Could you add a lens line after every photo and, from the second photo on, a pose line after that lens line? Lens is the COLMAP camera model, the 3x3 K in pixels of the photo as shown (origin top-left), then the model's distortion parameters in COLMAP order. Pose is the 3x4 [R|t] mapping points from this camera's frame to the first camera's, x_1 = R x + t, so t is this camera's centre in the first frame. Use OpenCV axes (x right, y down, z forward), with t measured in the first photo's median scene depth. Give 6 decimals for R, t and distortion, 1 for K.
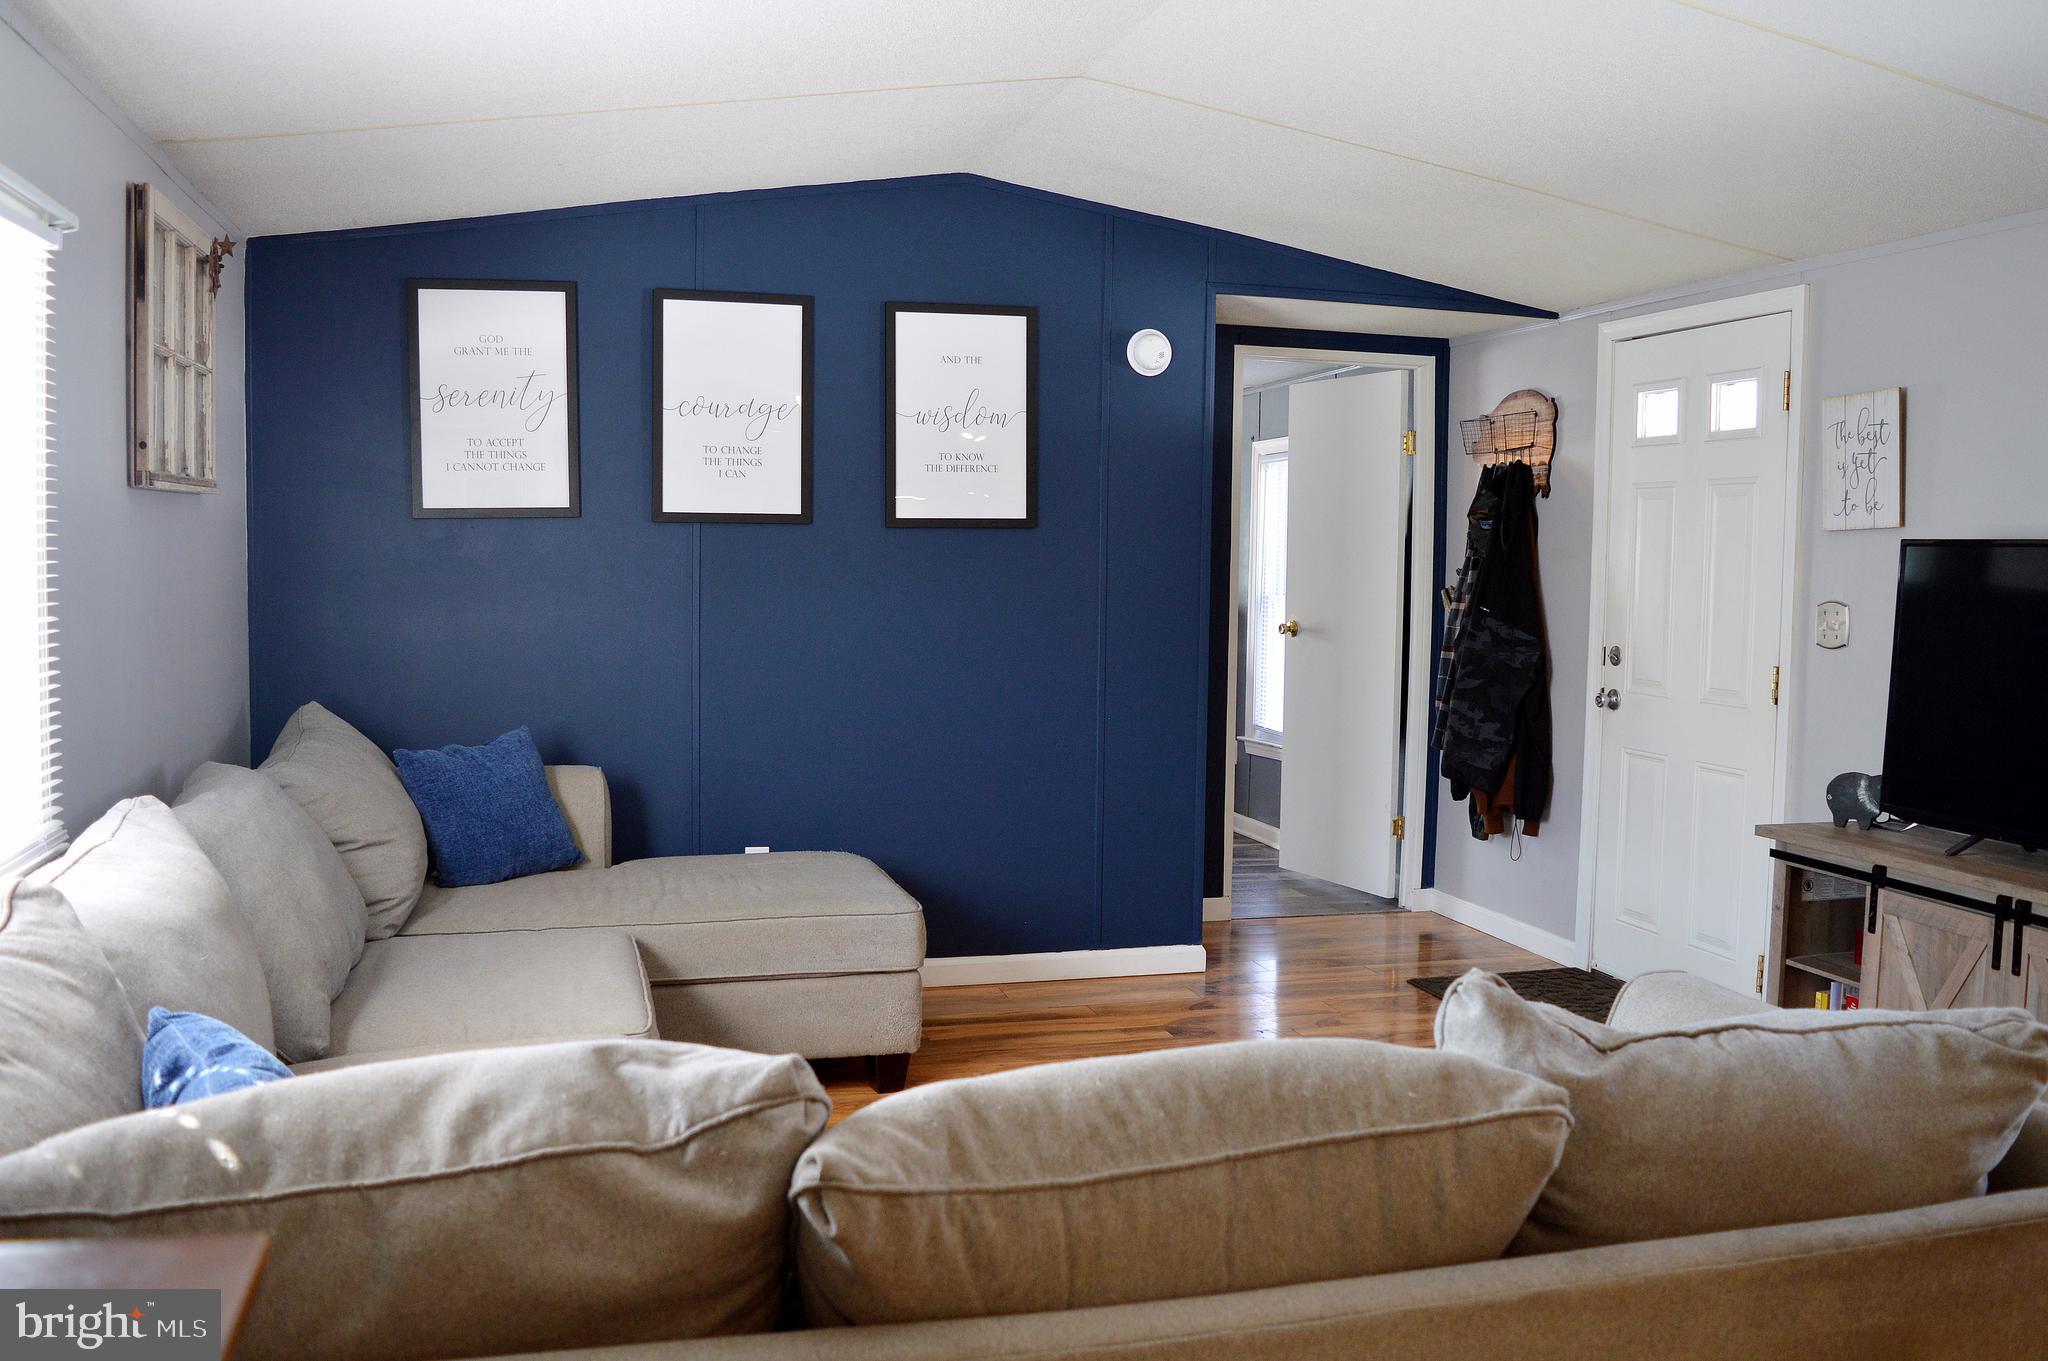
lens RADIAL K [[1705.3, 0, 1024.0], [0, 1705.3, 680.5], [0, 0, 1]] dist [-0.095509, 0.002424]
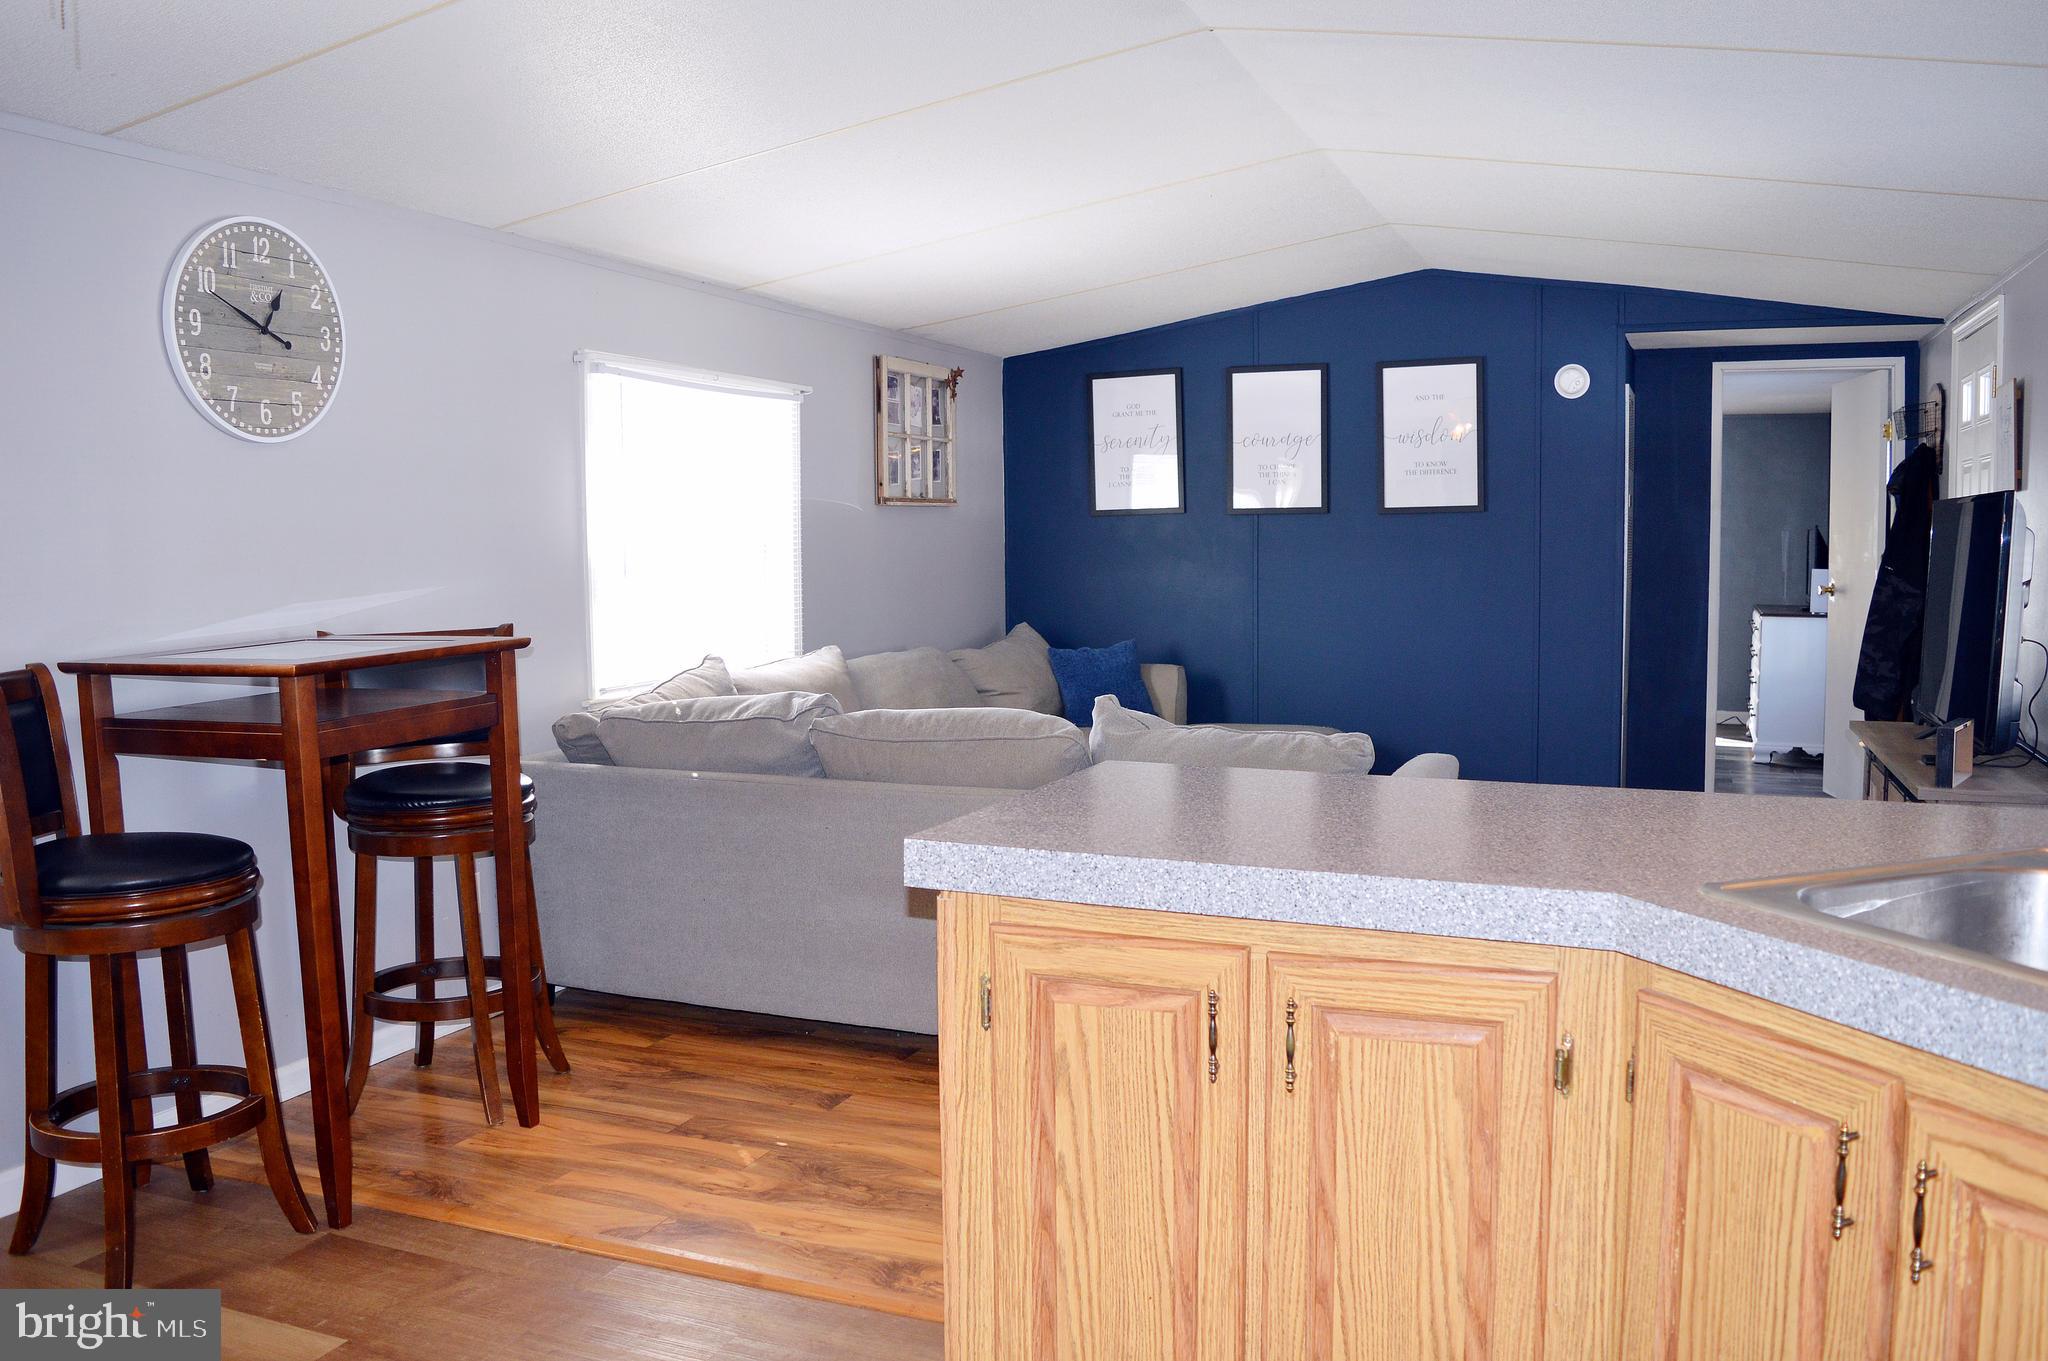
lens RADIAL K [[1612.8, 0, 1024.0], [0, 1612.8, 680.5], [0, 0, 1]] dist [-0.097571, 0.020805]
pose [[0.795934, 0.030088, -0.604635, 0.533751], [-0.024810, 0.999546, 0.017080, 0.039823], [0.604874, 0.001406, 0.796320, -0.306625]]
